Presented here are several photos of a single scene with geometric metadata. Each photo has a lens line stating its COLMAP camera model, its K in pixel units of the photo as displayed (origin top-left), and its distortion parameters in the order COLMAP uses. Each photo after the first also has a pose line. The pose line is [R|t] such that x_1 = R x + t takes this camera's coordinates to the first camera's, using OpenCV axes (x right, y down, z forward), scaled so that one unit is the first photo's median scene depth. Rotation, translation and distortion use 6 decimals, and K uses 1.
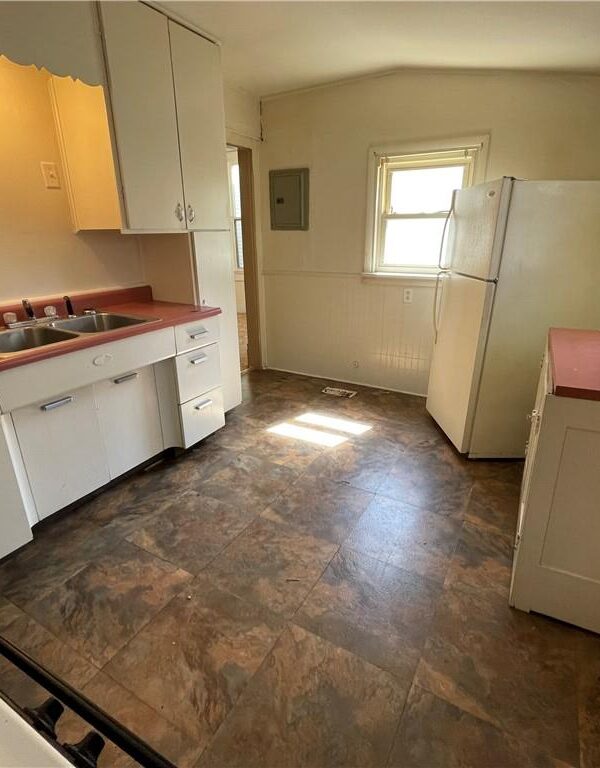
lens RADIAL K [[420.5, 0, 301.3], [0, 420.5, 383.2], [0, 0, 1]] dist [0.000442, -0.000647]
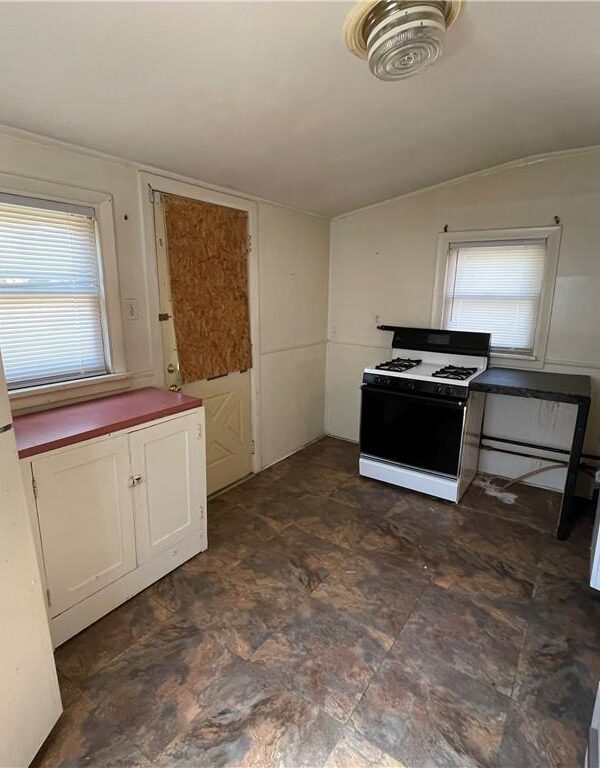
lens RADIAL K [[420.5, 0, 299.5], [0, 420.5, 384.4], [0, 0, 1]] dist [0.000442, -0.000647]
pose [[-0.995993, -0.021004, 0.086935, 0.034875], [0.029488, 0.840561, 0.540914, -0.649878], [-0.084436, 0.541310, -0.836573, 1.593116]]
